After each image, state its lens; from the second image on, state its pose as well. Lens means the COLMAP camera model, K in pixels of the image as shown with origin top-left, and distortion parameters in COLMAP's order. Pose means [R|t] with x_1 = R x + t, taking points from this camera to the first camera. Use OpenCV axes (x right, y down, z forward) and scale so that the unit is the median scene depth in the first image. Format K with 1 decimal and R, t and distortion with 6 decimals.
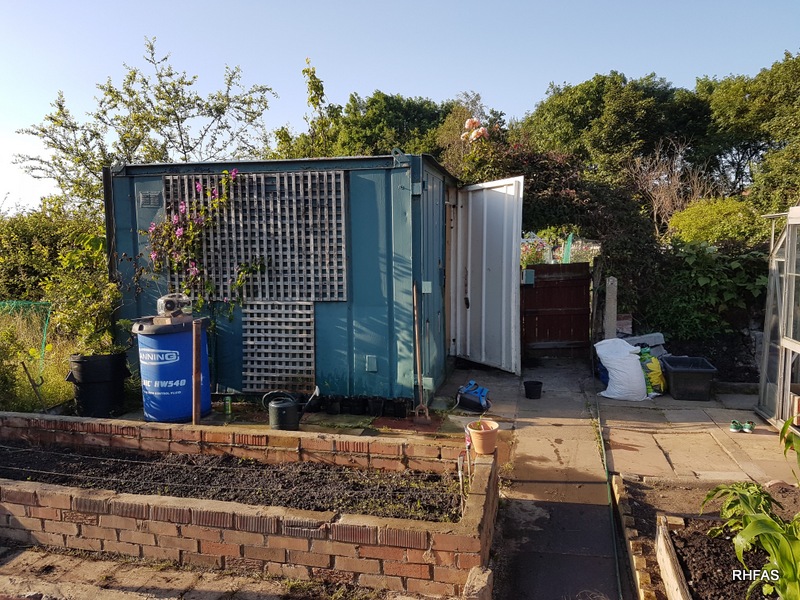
lens RADIAL K [[574.4, 0, 410.3], [0, 574.4, 298.6], [0, 0, 1]] dist [0.134494, -0.177930]
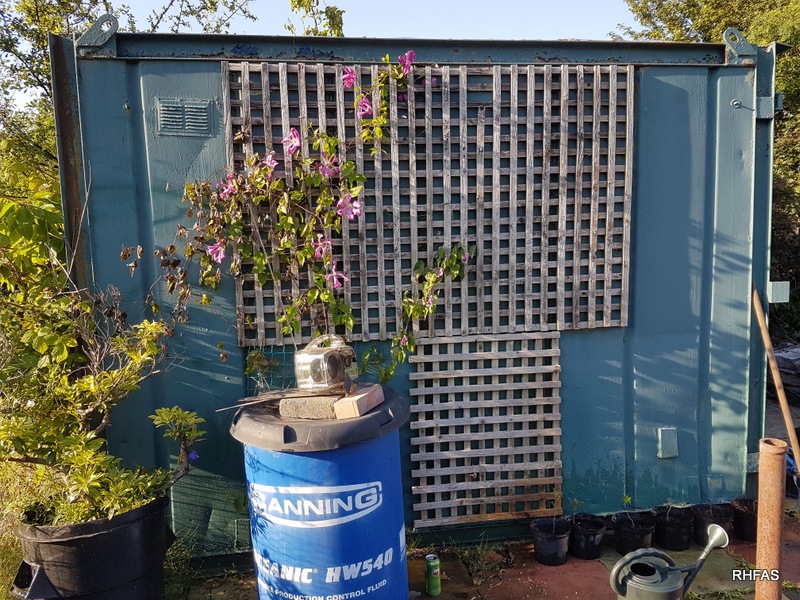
lens RADIAL K [[574.4, 0, 401.5], [0, 574.4, 305.5], [0, 0, 1]] dist [0.134494, -0.177930]
pose [[0.942152, -0.050912, 0.331297, -0.468831], [0.052538, 0.998611, 0.004054, -0.026898], [-0.331043, 0.013586, 0.943518, 0.576512]]
